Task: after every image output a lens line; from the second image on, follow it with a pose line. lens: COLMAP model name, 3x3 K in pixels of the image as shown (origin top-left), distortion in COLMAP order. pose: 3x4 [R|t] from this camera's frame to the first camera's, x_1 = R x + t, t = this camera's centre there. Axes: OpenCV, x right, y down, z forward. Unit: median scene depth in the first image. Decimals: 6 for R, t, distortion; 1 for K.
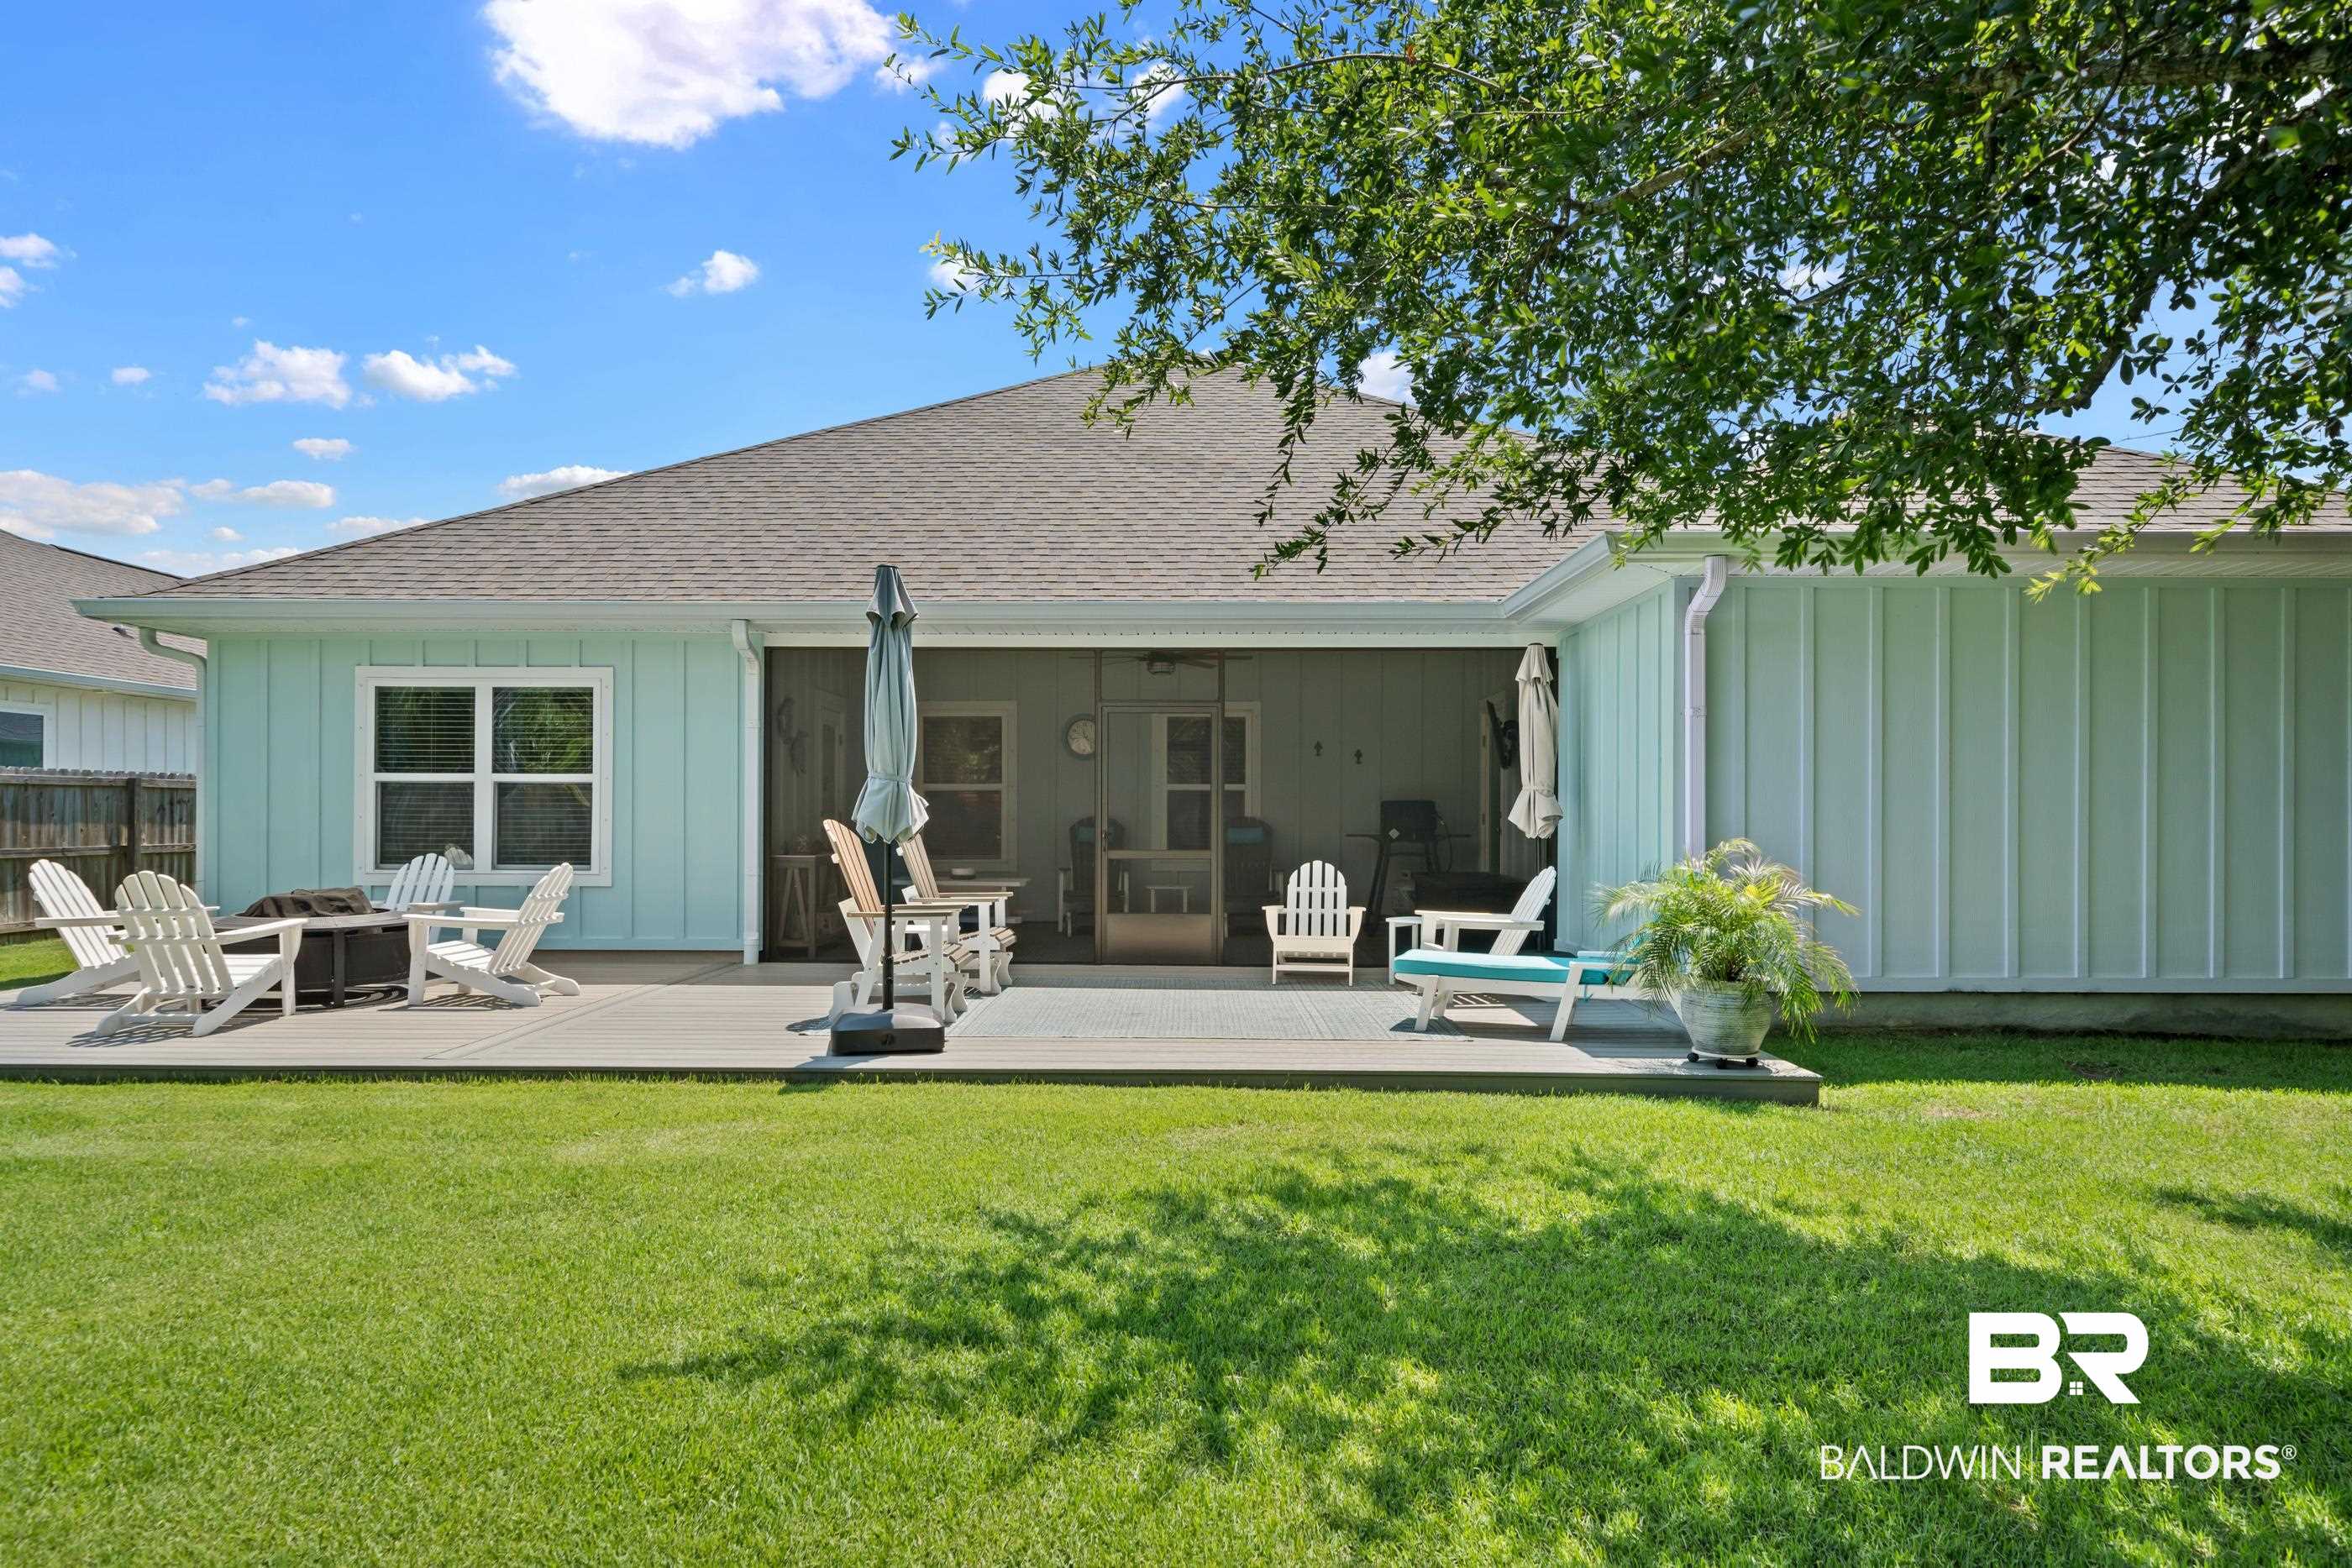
lens RADIAL K [[1397.2, 0, 1187.0], [0, 1397.2, 803.5], [0, 0, 1]] dist [0.001580, 0.001071]
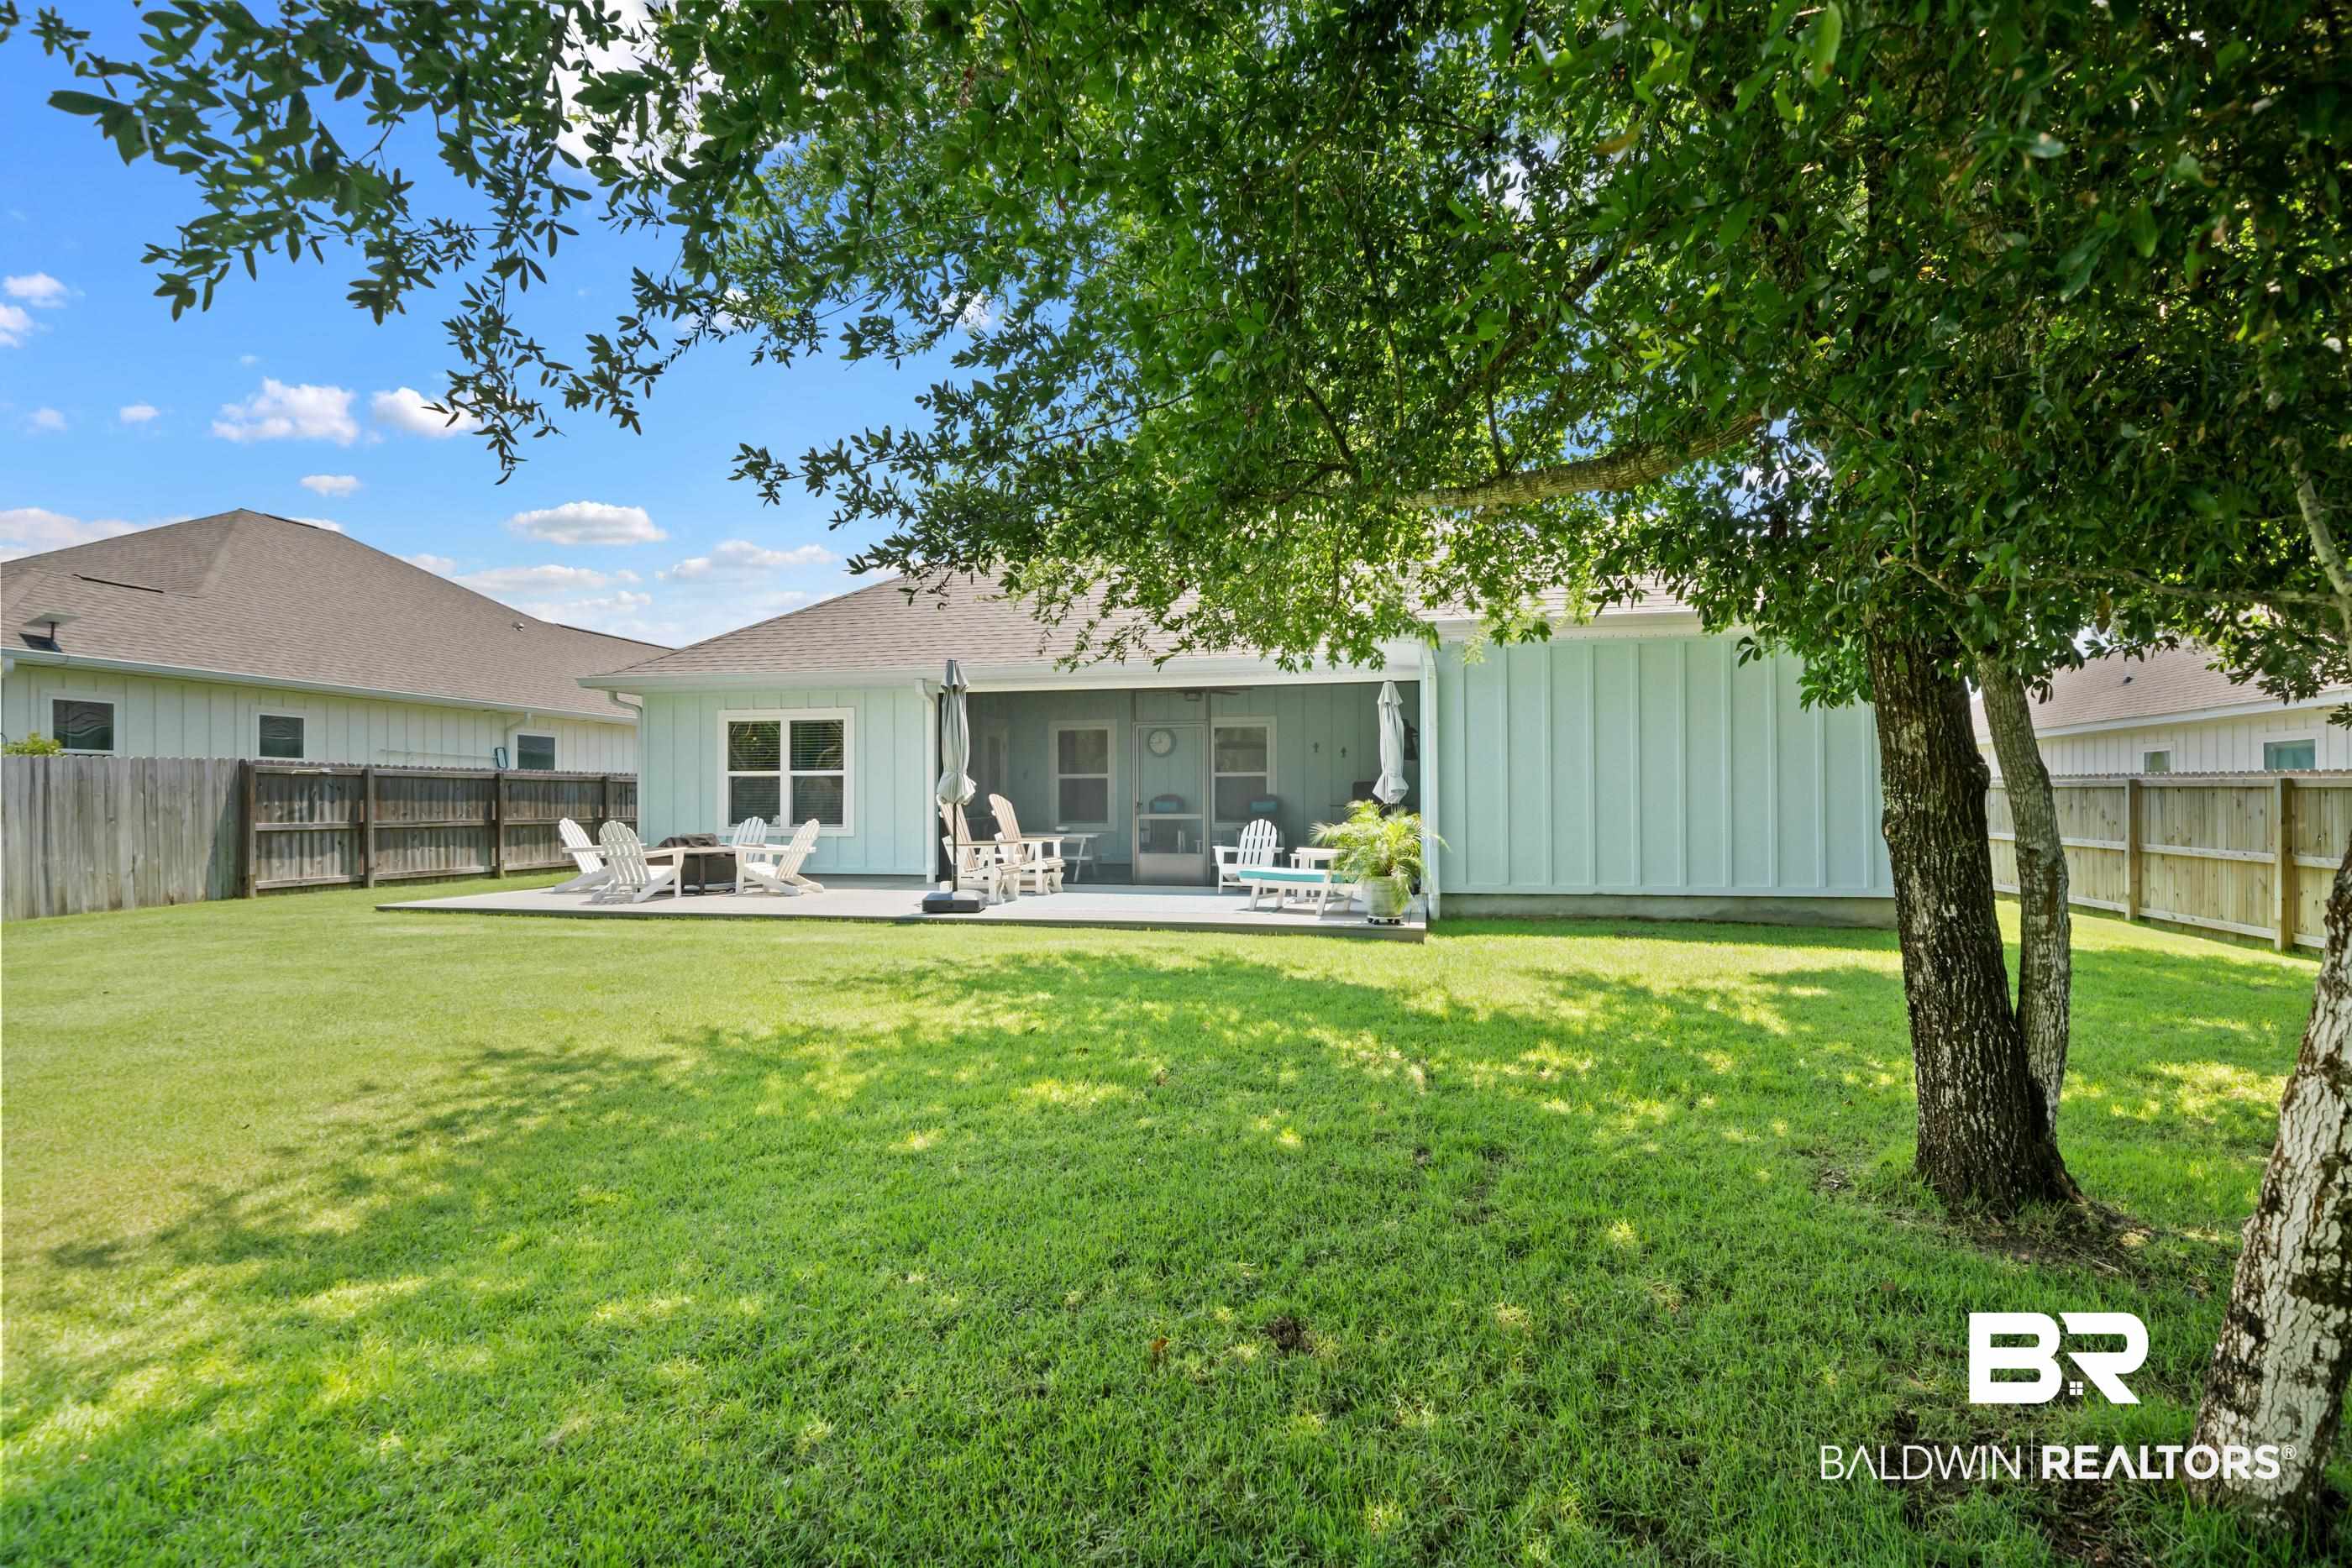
lens RADIAL K [[1215.2, 0, 1172.1], [0, 1215.2, 780.2], [0, 0, 1]] dist [-0.000879, -0.000003]
pose [[0.978350, -0.010059, -0.206713, 0.294824], [0.007962, 0.999908, -0.010973, 0.011306], [0.206804, 0.009090, 0.978340, -0.394623]]
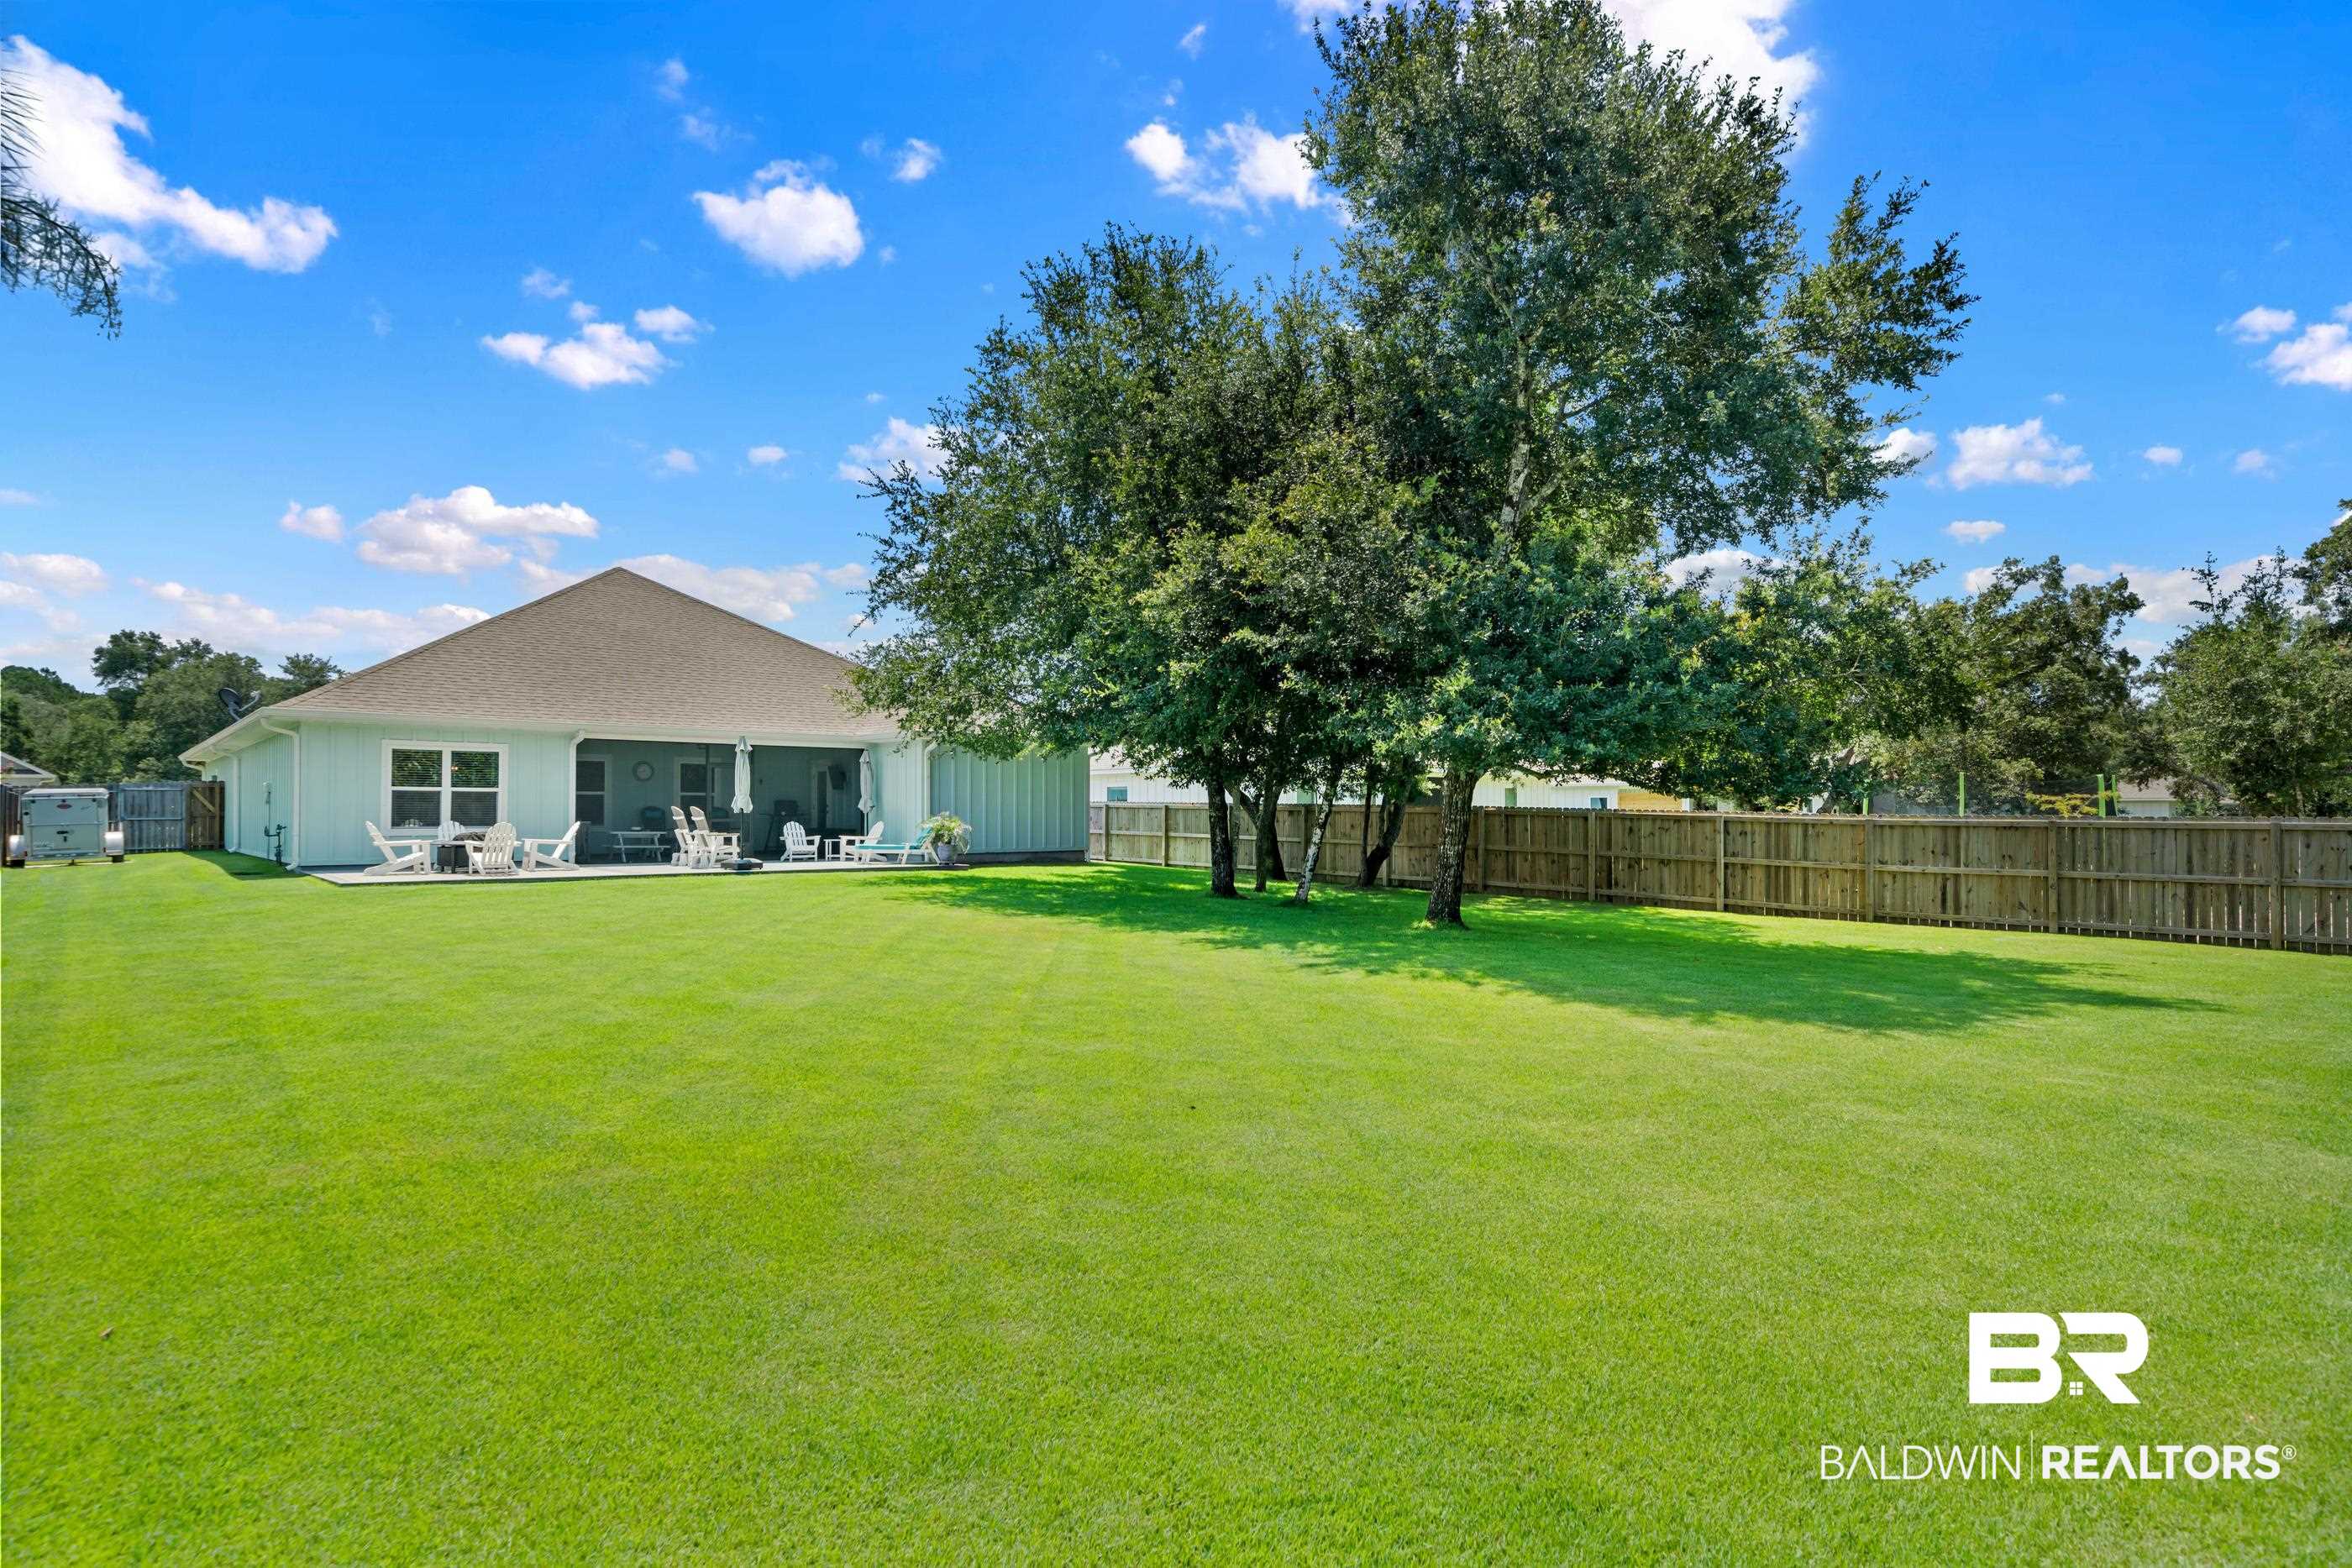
lens RADIAL K [[1215.2, 0, 1177.7], [0, 1215.2, 790.9], [0, 0, 1]] dist [-0.000879, -0.000003]
pose [[0.741008, 0.010309, 0.671417, -1.050441], [-0.007382, 0.999947, -0.007205, -0.010854], [-0.671455, 0.000383, 0.741045, -1.462907]]
